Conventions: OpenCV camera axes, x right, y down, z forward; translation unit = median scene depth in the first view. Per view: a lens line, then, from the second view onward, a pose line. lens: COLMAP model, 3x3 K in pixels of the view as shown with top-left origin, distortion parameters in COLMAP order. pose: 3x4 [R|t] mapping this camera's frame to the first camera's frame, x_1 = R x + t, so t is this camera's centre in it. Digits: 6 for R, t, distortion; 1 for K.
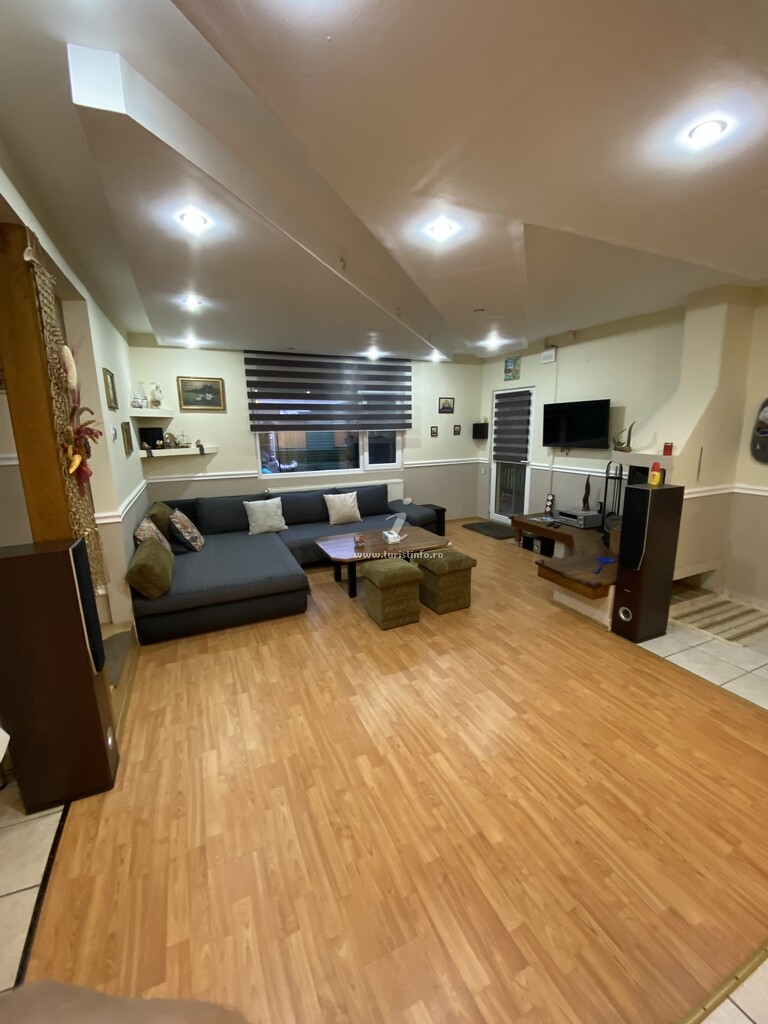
lens RADIAL K [[405.8, 0, 374.6], [0, 405.8, 508.5], [0, 0, 1]] dist [-0.008717, -0.000701]
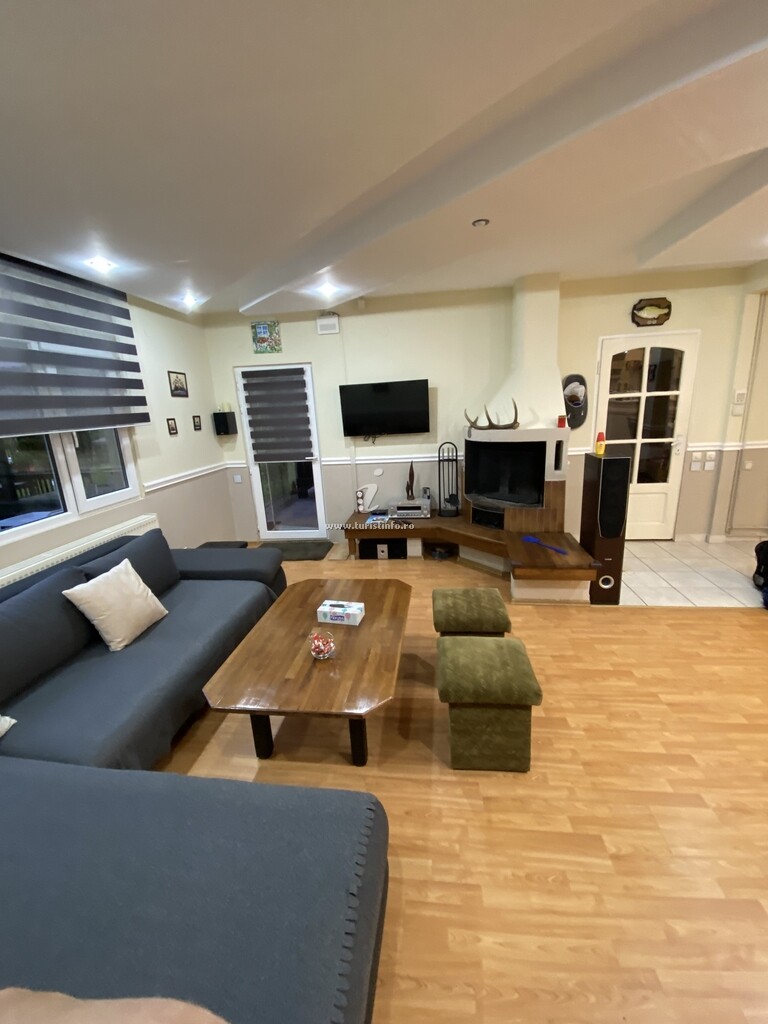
lens RADIAL K [[405.8, 0, 389.6], [0, 405.8, 514.0], [0, 0, 1]] dist [-0.008717, -0.000701]
pose [[0.507965, -0.224240, 0.831678, -0.247997], [0.207244, 0.968974, 0.134680, -0.083822], [-0.836075, 0.103948, 0.538678, 0.449655]]
